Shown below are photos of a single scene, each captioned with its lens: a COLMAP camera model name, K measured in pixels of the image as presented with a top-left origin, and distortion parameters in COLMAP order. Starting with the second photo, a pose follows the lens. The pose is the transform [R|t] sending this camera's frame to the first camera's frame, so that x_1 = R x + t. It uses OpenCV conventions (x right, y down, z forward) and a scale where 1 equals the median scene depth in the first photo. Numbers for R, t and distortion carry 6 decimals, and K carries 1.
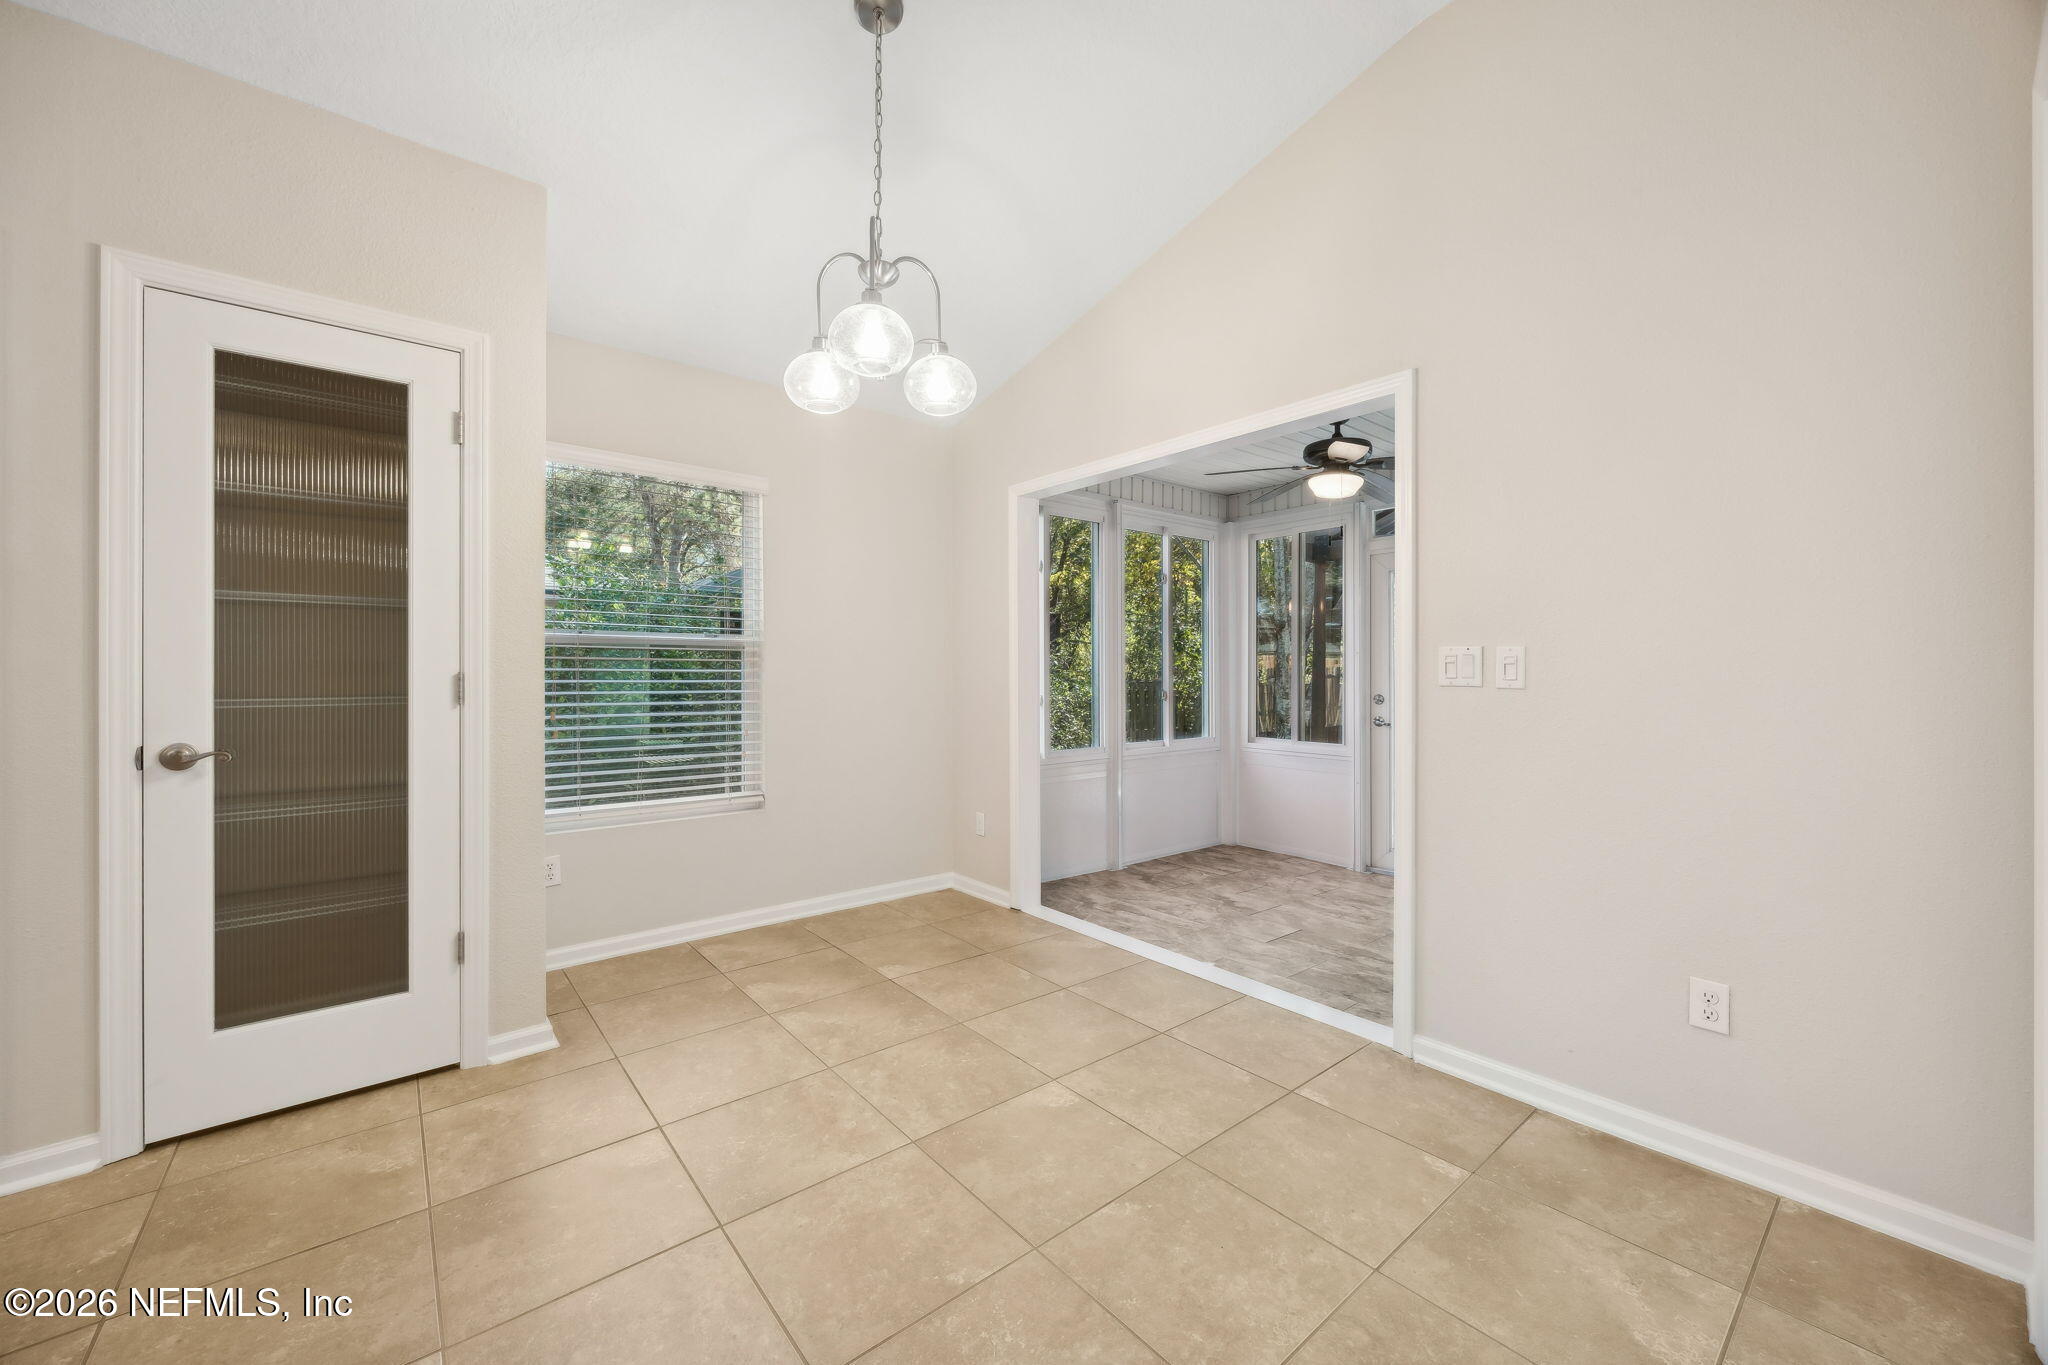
lens RADIAL K [[789.1, 0, 1020.4], [0, 789.1, 668.8], [0, 0, 1]] dist [-0.008471, 0.000374]
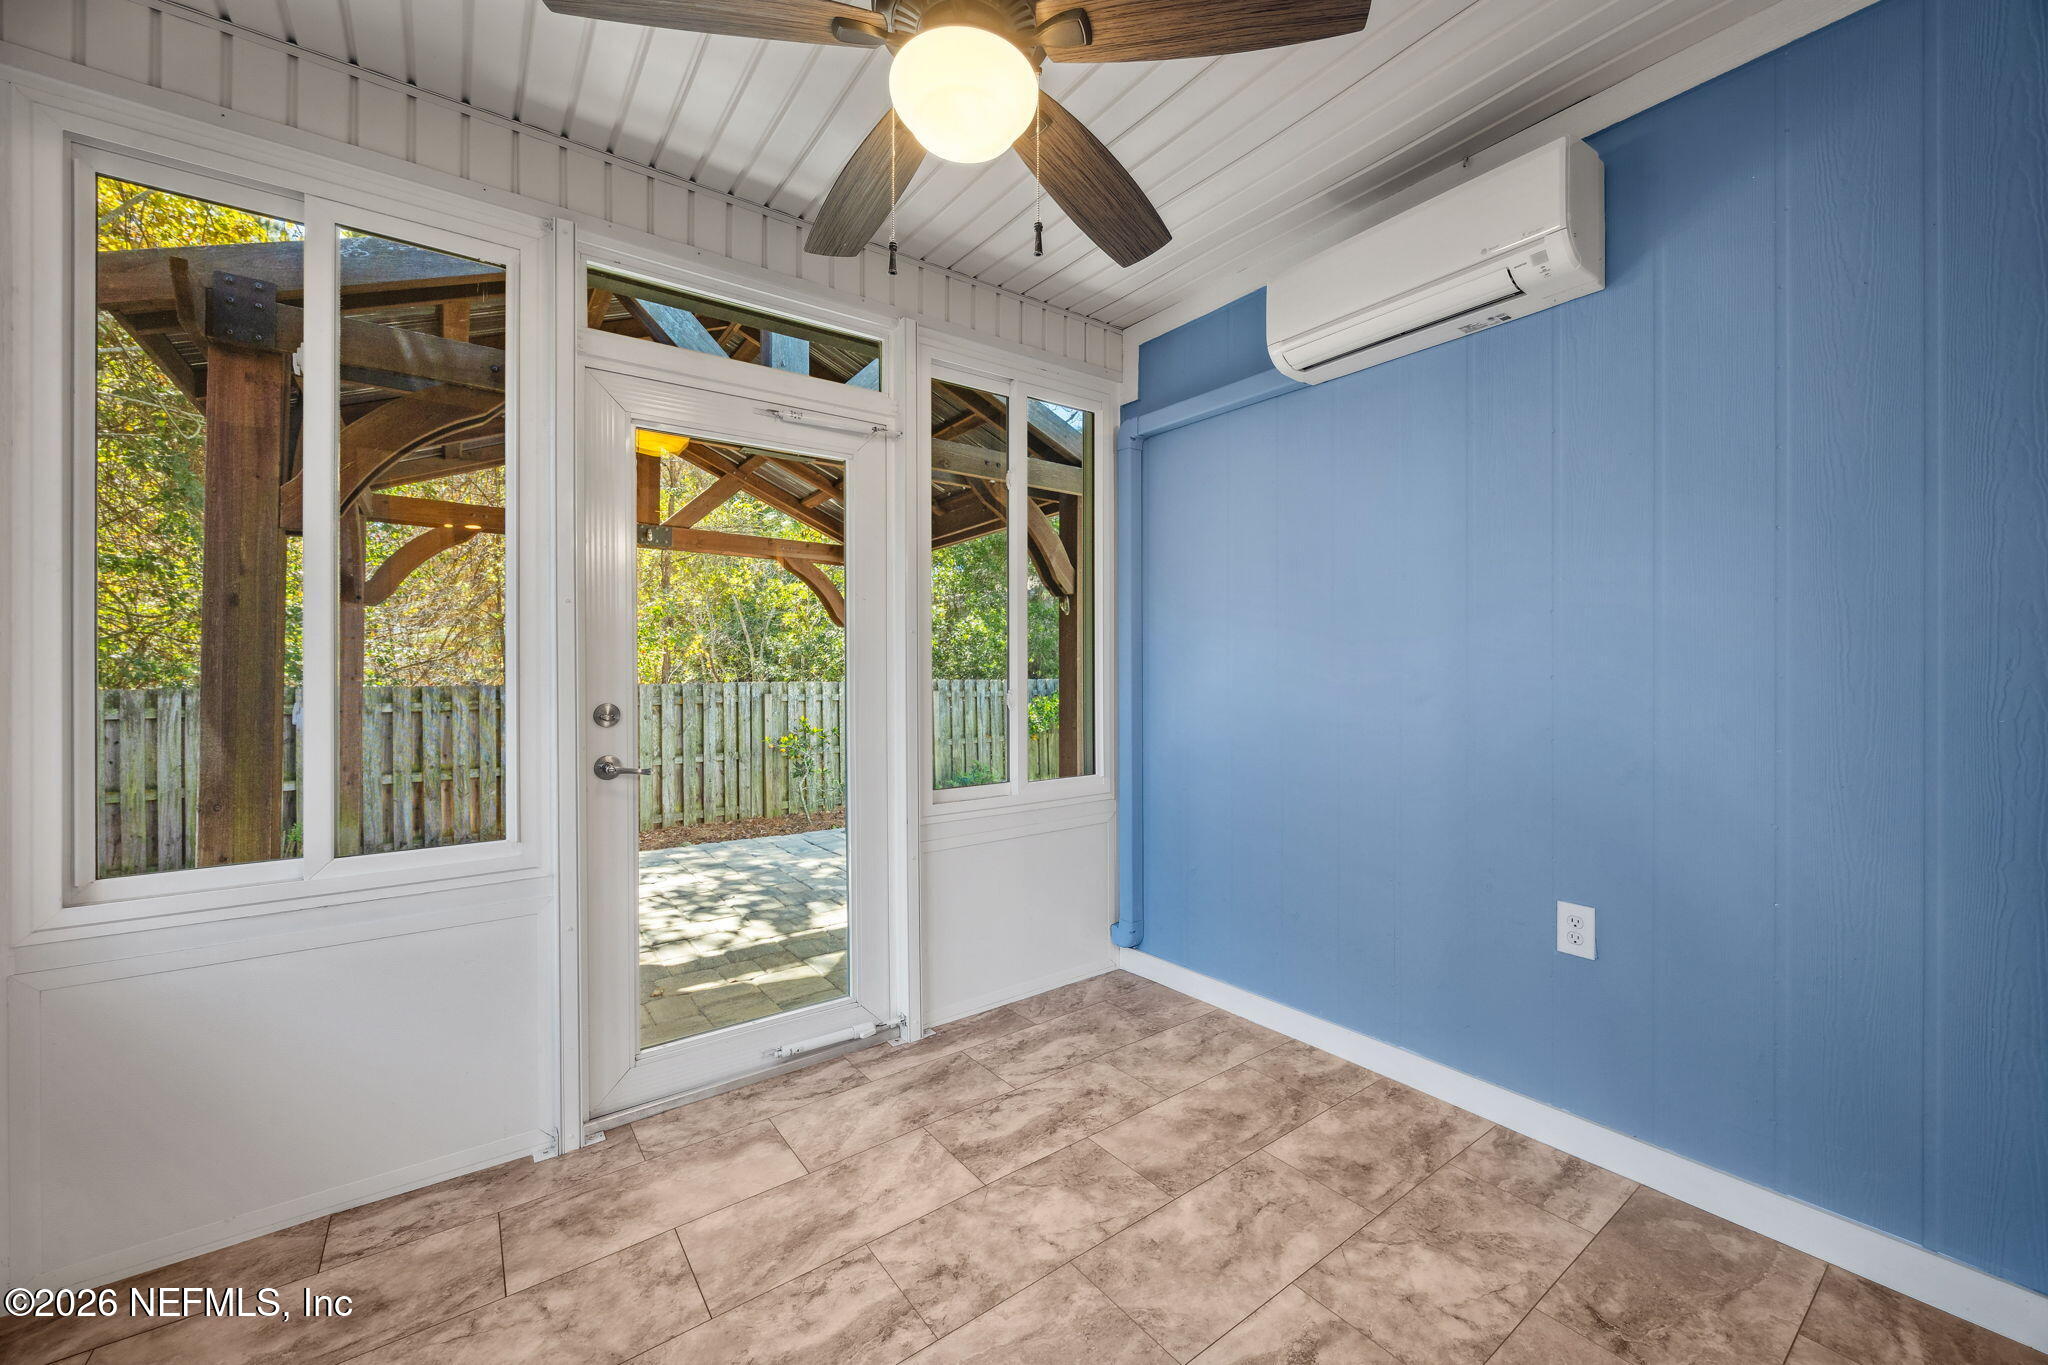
lens RADIAL K [[789.1, 0, 1023.9], [0, 789.1, 675.0], [0, 0, 1]] dist [-0.008471, 0.000374]
pose [[0.050950, -0.007657, 0.998672, 0.045346], [0.003348, 0.999966, 0.007496, 0.014549], [-0.998696, 0.002961, 0.050974, 0.755092]]
